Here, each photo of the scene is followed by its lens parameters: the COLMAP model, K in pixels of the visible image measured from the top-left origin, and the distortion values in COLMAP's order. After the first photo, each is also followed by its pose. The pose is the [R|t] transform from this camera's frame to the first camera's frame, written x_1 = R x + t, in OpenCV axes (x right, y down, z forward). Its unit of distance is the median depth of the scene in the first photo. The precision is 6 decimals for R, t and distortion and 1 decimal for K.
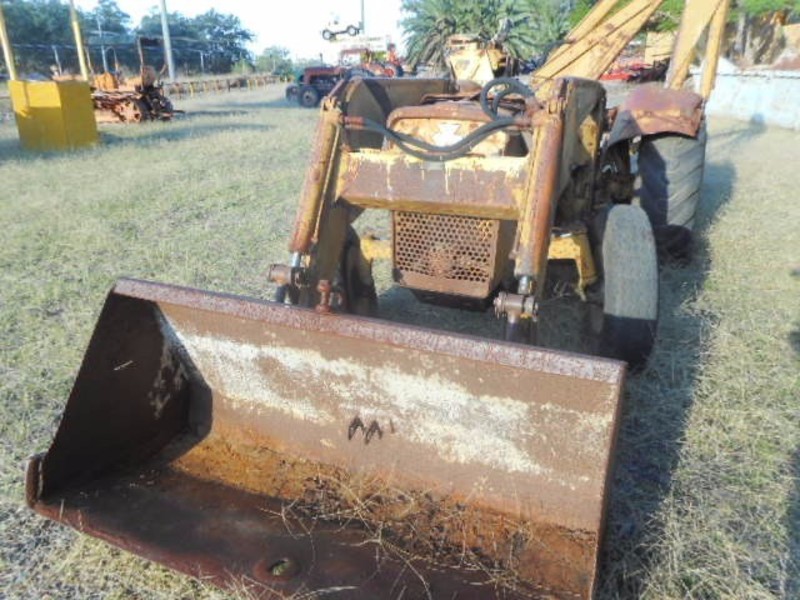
lens RADIAL K [[604.6, 0, 400.9], [0, 604.6, 297.1], [0, 0, 1]] dist [0.011542, -0.003987]
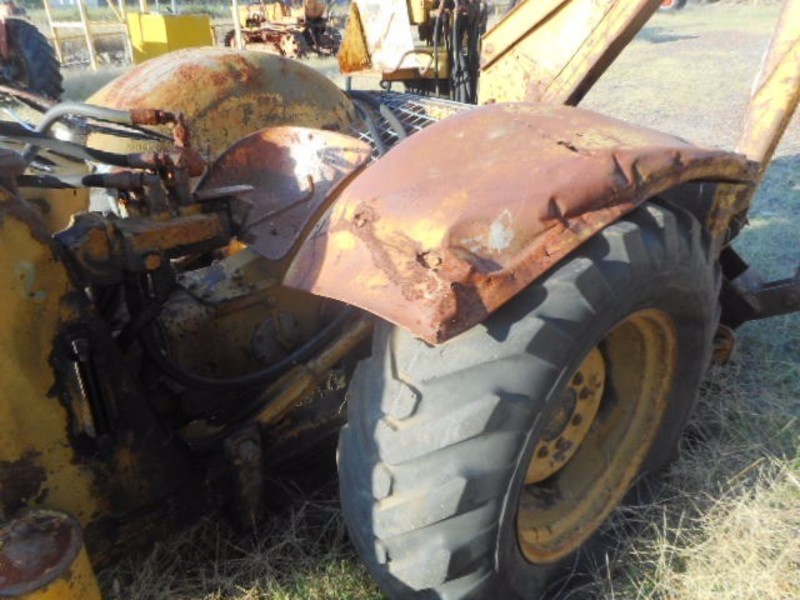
lens RADIAL K [[604.6, 0, 405.6], [0, 604.6, 297.4], [0, 0, 1]] dist [0.011542, -0.003987]
pose [[0.904826, 0.195506, -0.378241, 0.408354], [-0.155123, 0.978660, 0.134768, -0.229522], [0.396517, -0.063267, 0.915844, 0.543043]]
